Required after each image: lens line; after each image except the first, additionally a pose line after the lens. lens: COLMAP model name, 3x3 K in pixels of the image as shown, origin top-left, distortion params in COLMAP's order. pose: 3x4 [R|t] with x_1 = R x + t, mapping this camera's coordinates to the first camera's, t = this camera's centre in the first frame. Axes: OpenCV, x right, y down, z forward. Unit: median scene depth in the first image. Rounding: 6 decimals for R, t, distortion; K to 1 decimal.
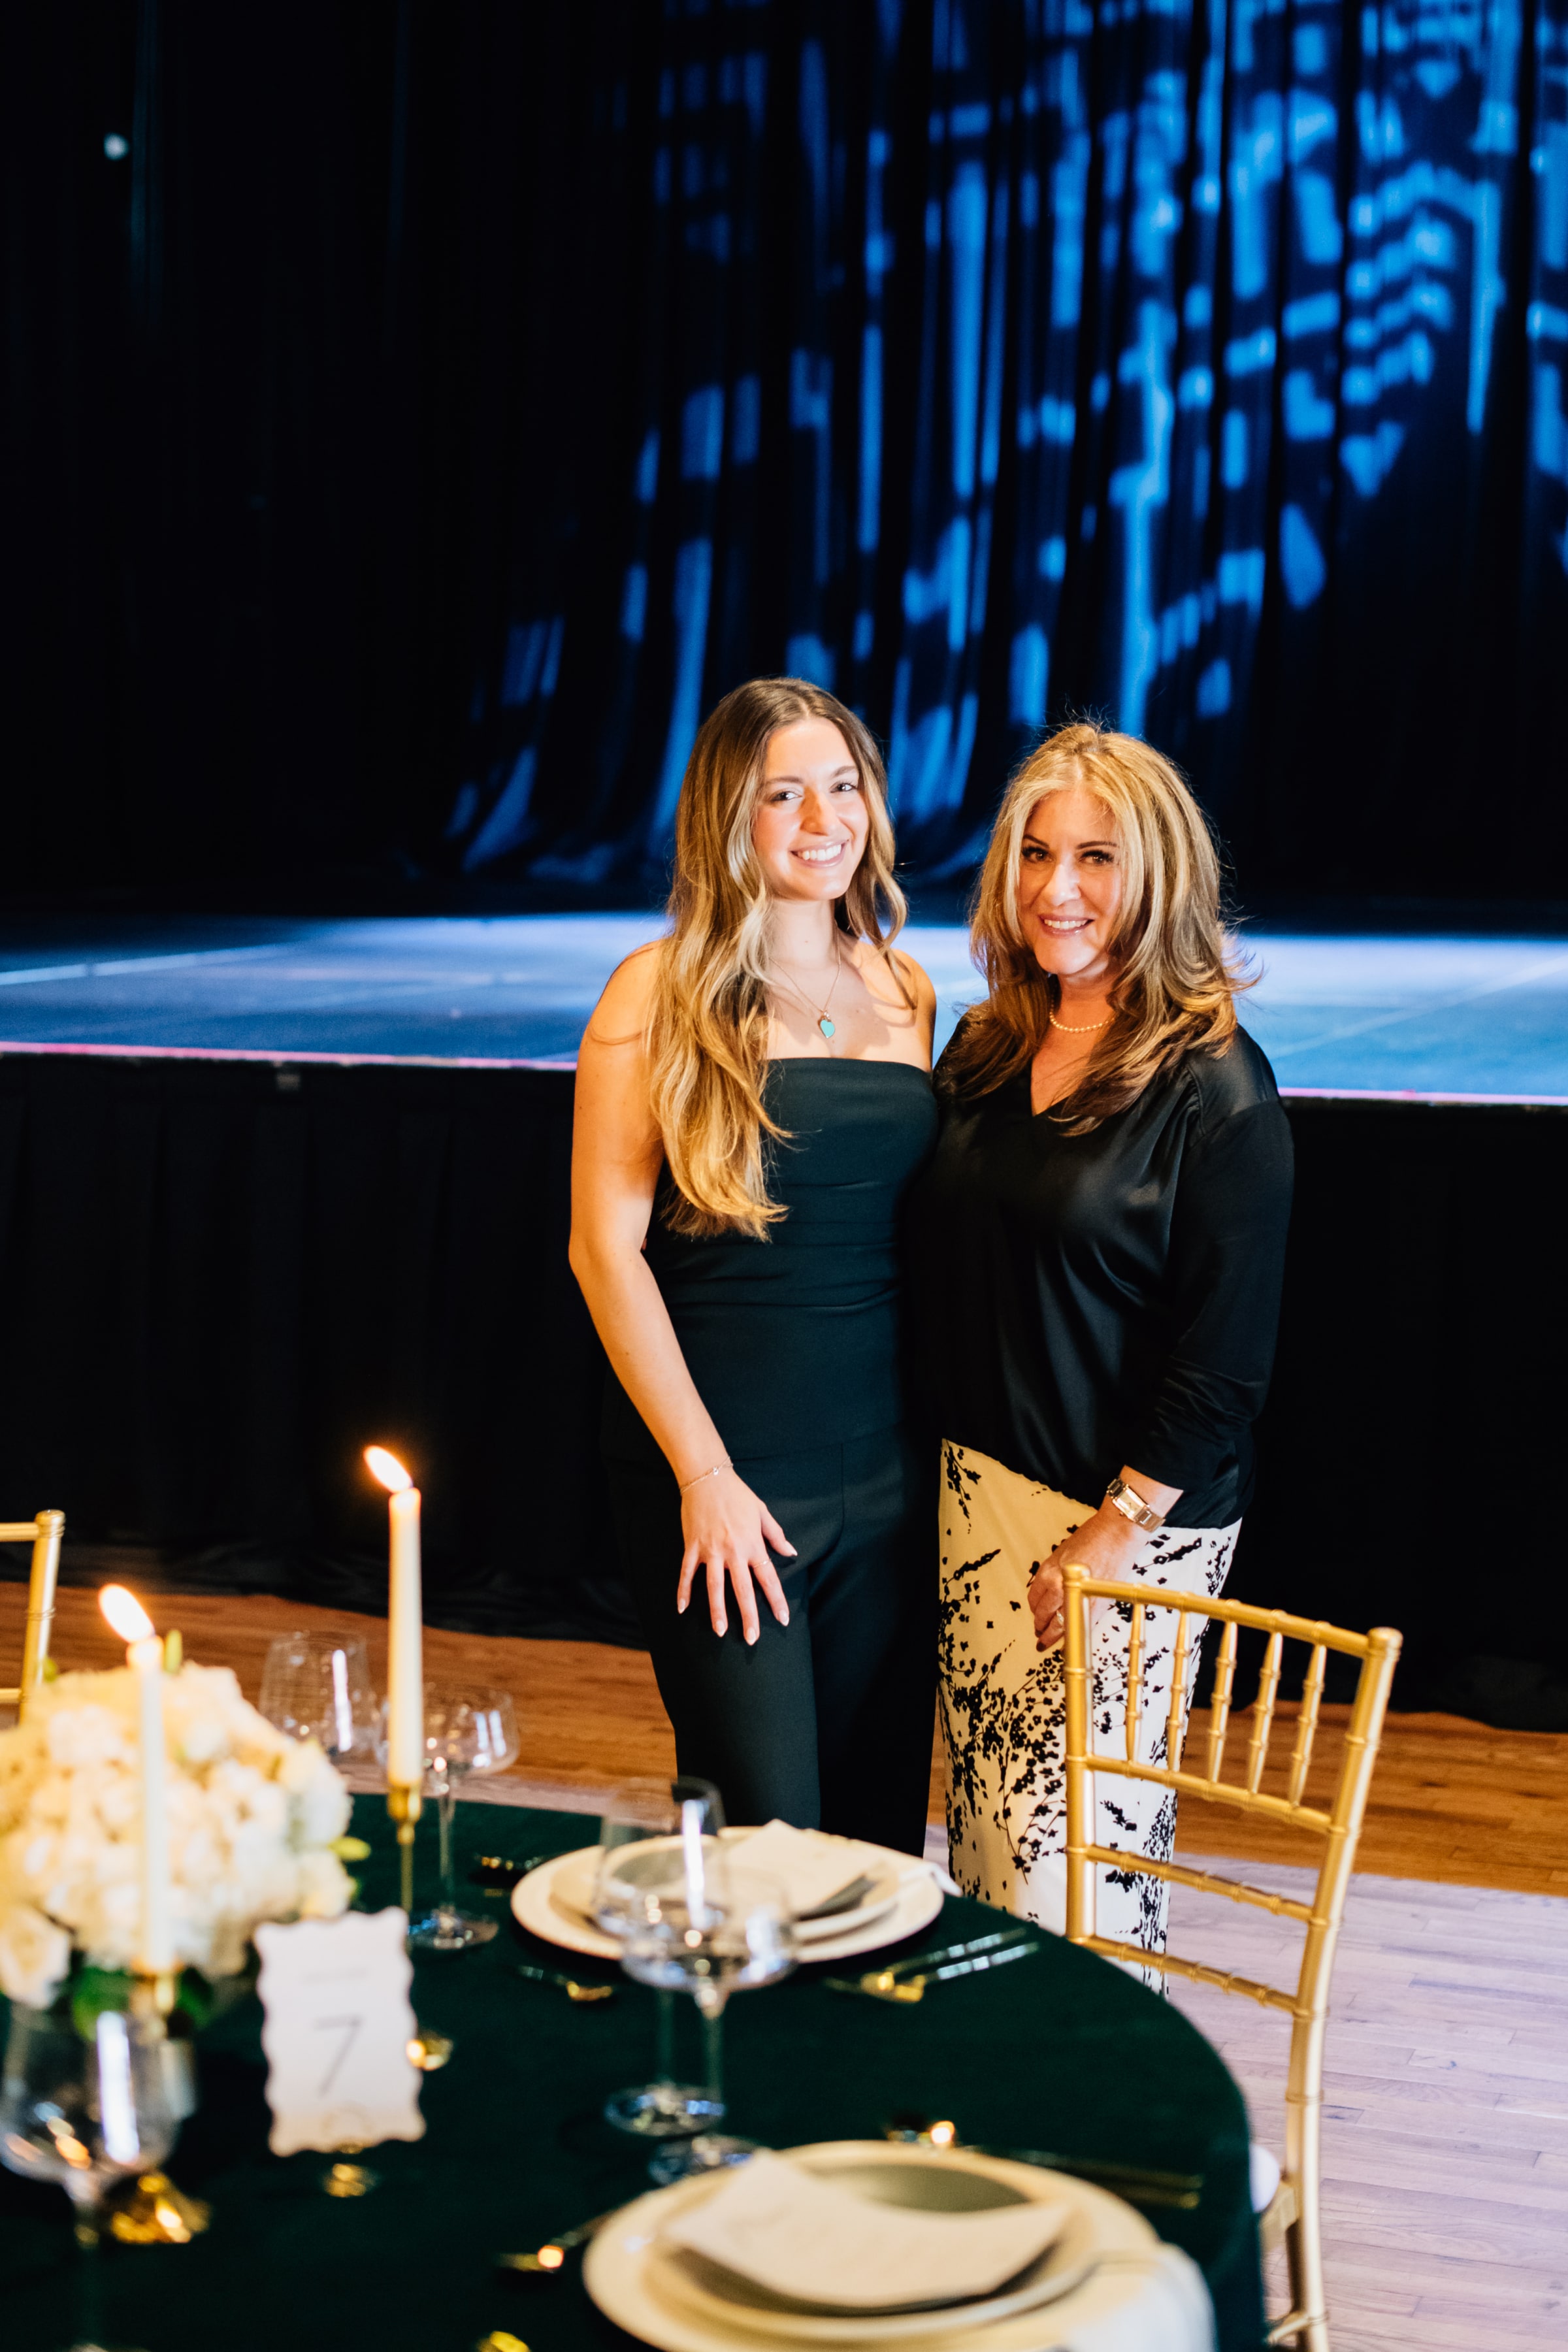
lens RADIAL K [[3521.8, 0, 713.4], [0, 3521.8, 1130.5], [0, 0, 1]] dist [-0.053474, 0.000000]
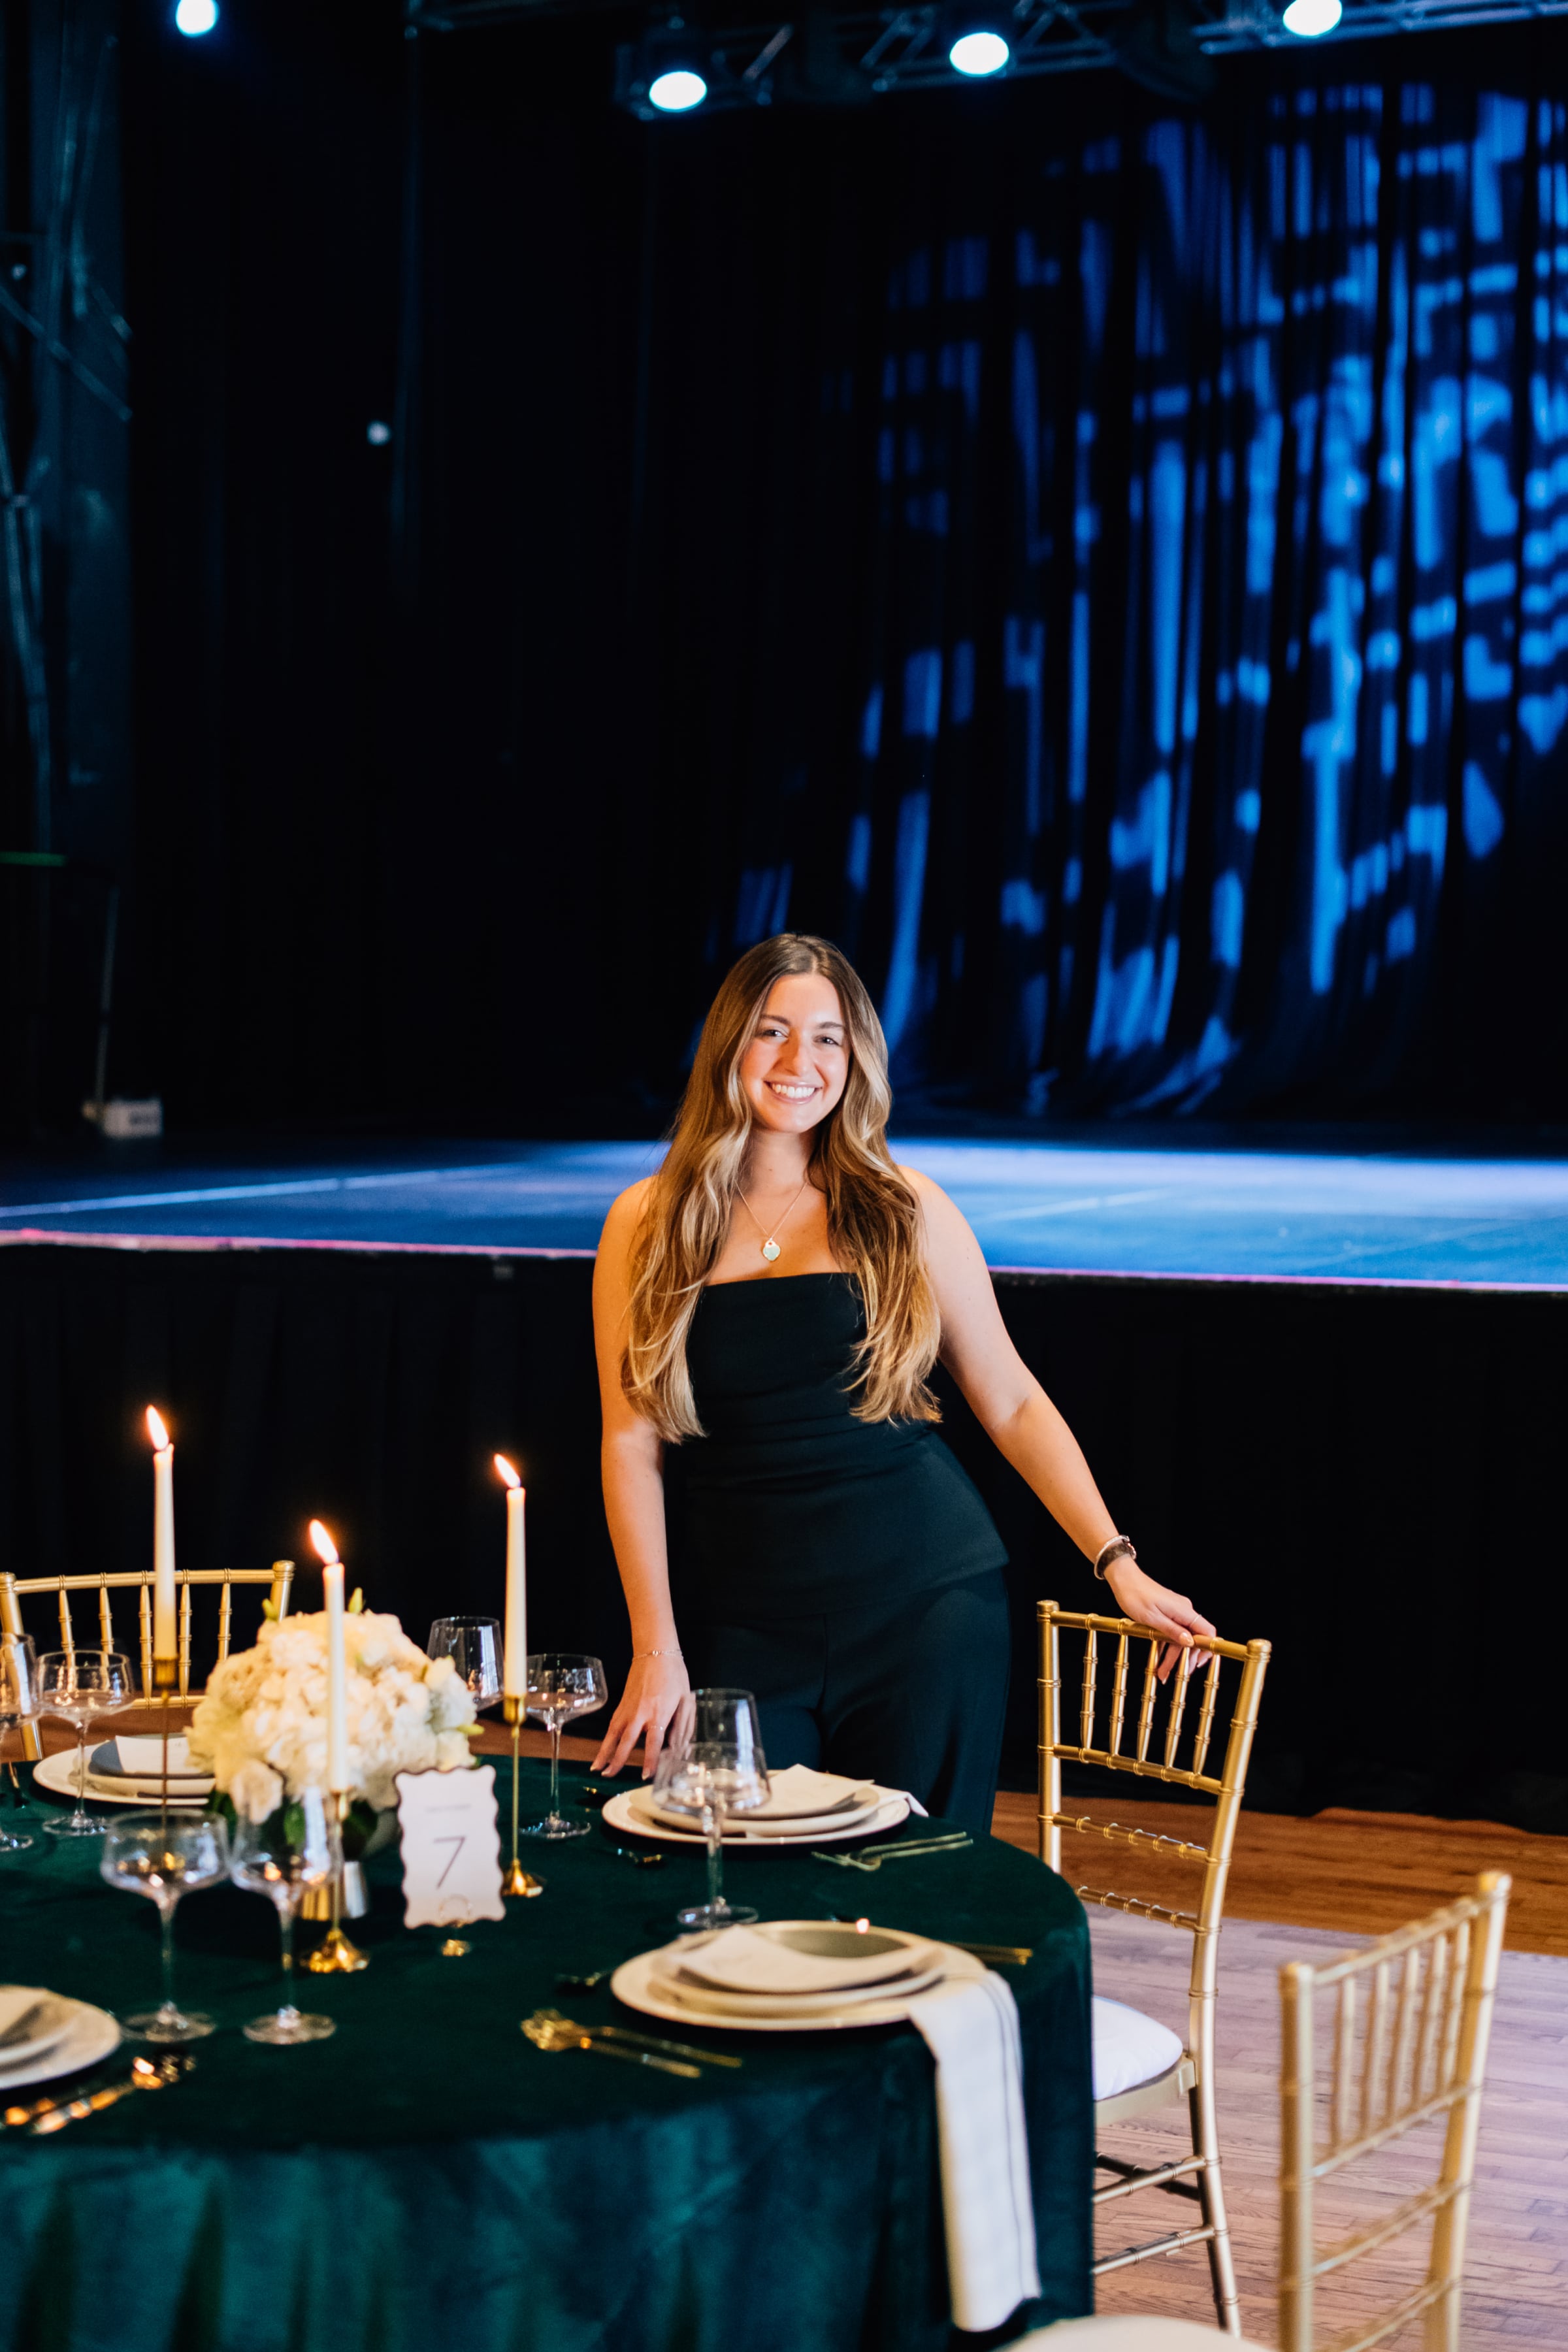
lens RADIAL K [[3521.8, 0, 778.6], [0, 3521.8, 1158.6], [0, 0, 1]] dist [-0.053474, 0.000000]
pose [[0.998450, 0.004373, -0.055484, 0.044959], [-0.007637, 0.998244, -0.058750, 0.021193], [0.055129, 0.059083, 0.996730, -0.204066]]
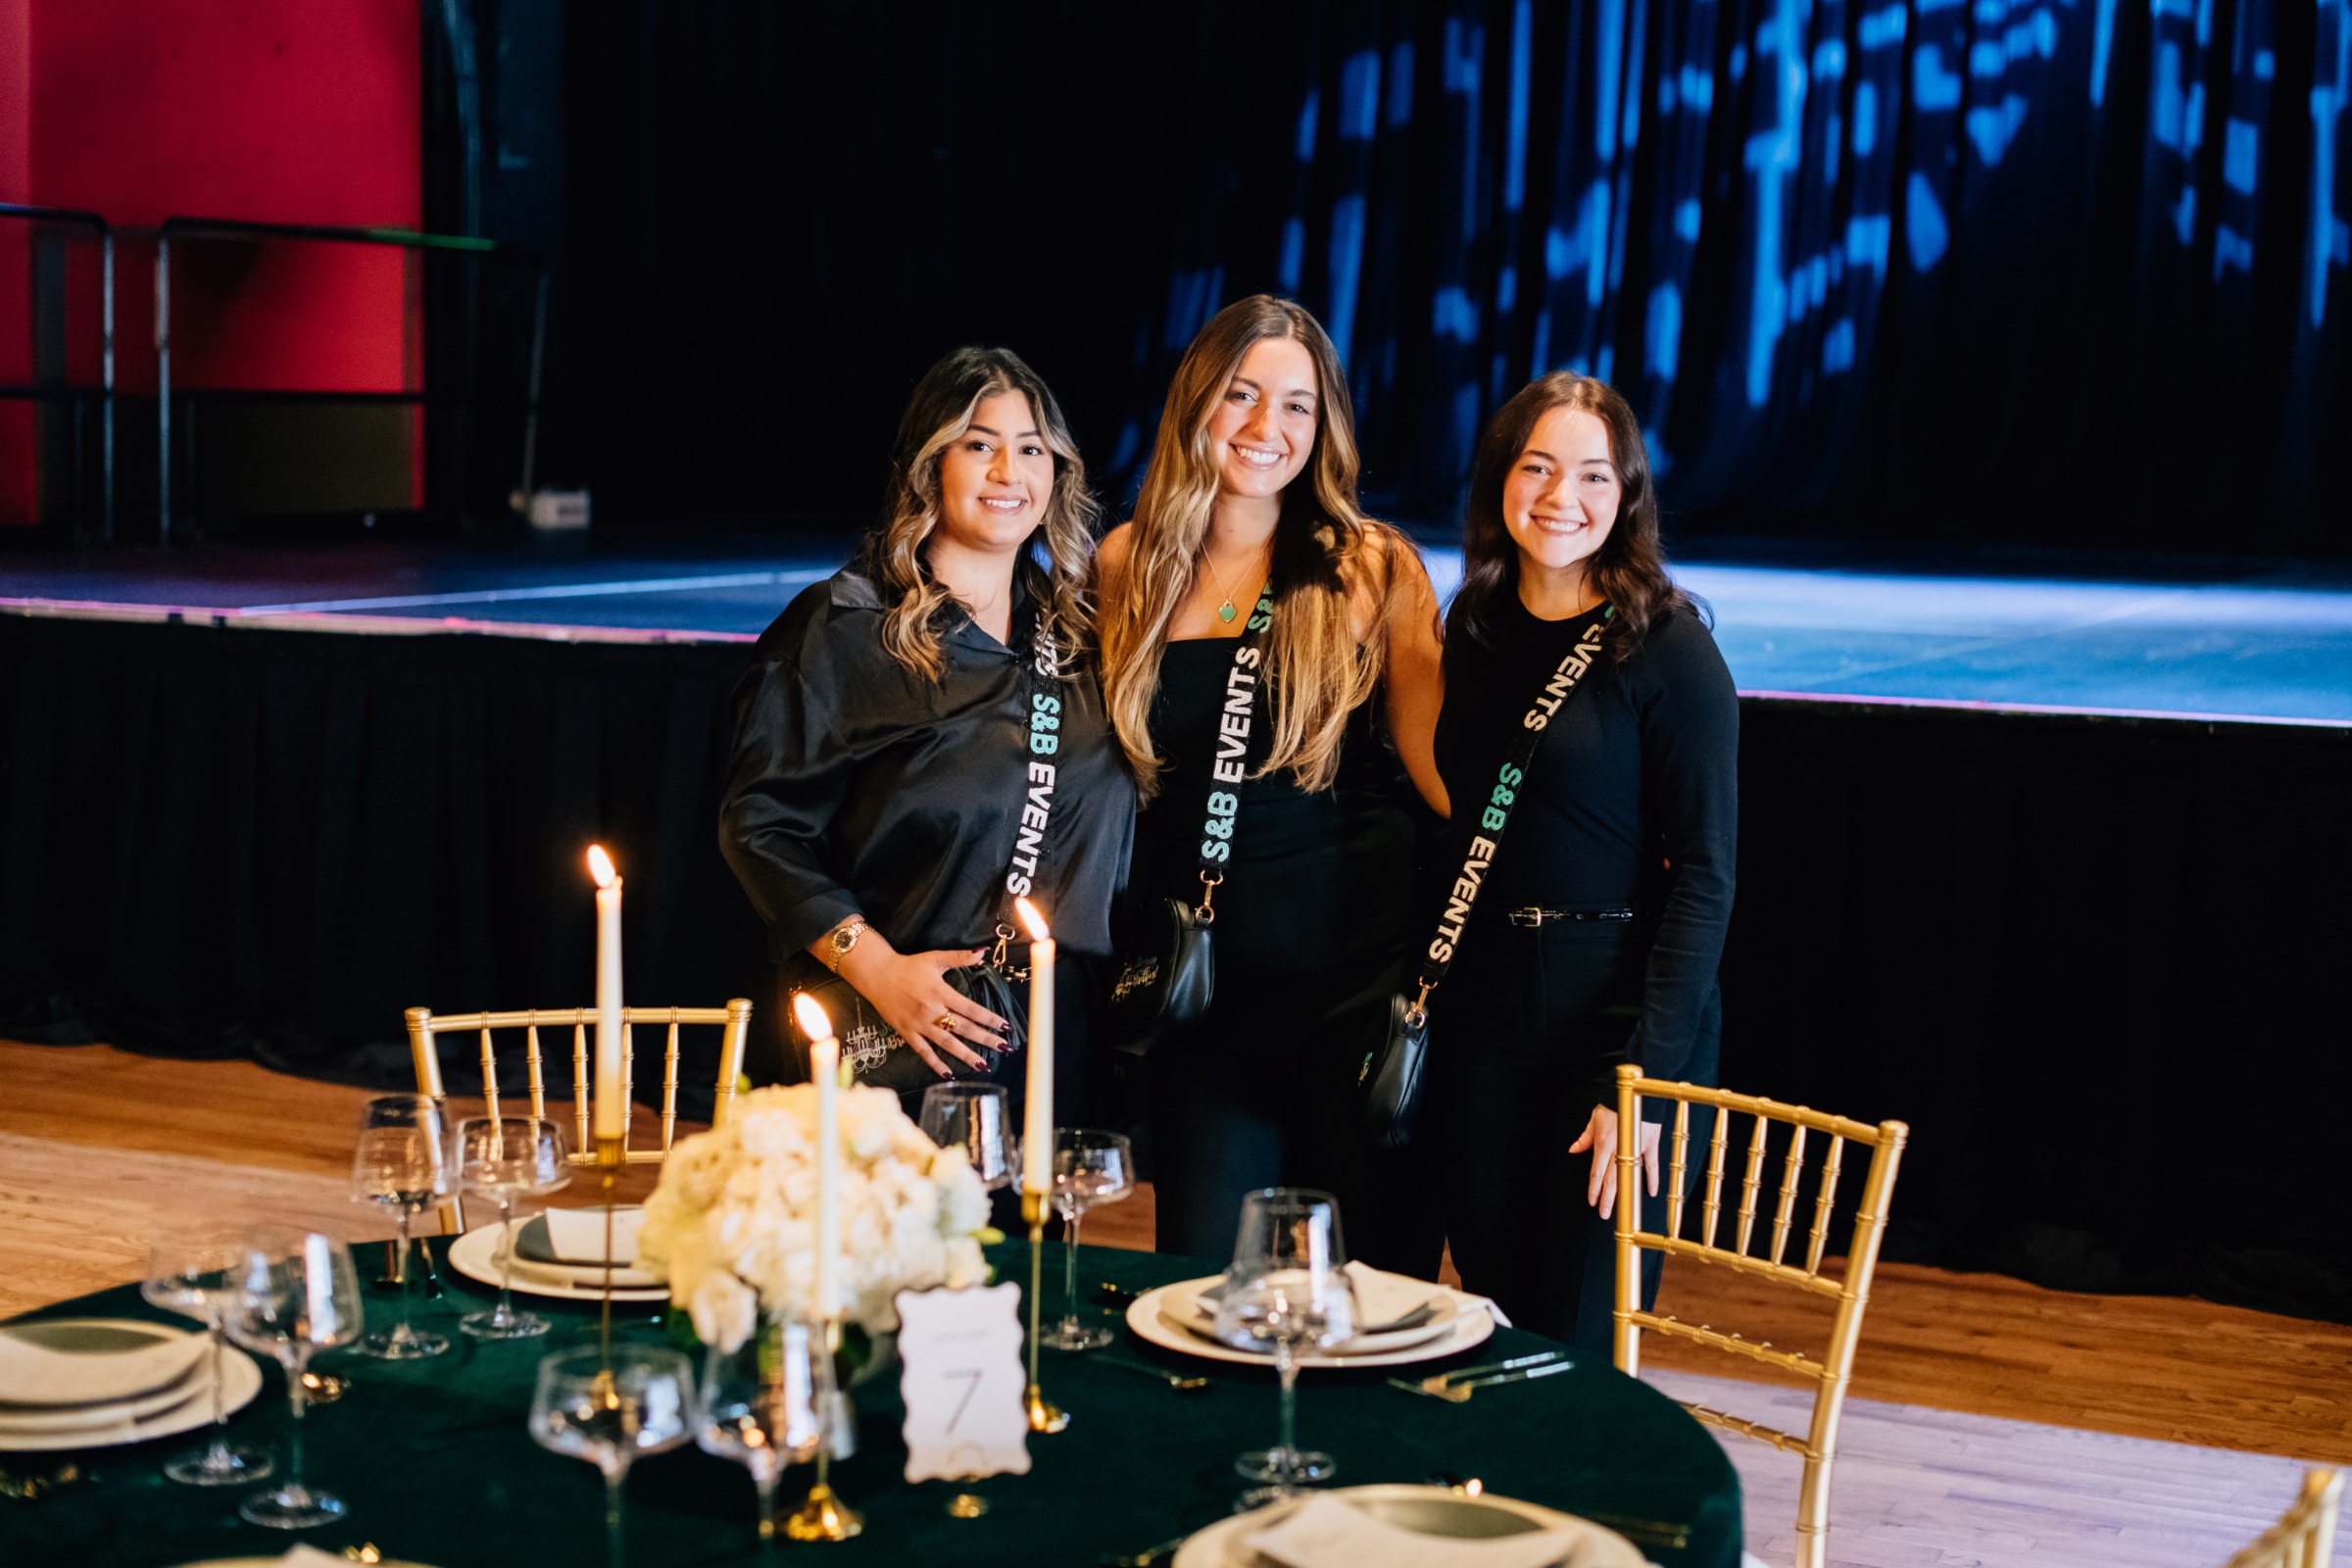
lens RADIAL K [[3521.8, 0, 1200.2], [0, 3521.8, 787.4], [0, 0, 1]] dist [-0.053474, 0.000000]
pose [[0.998115, 0.025639, -0.055757, 0.013416], [-0.025414, 0.999666, 0.004737, 0.018392], [0.055860, -0.003311, 0.998433, -0.082984]]
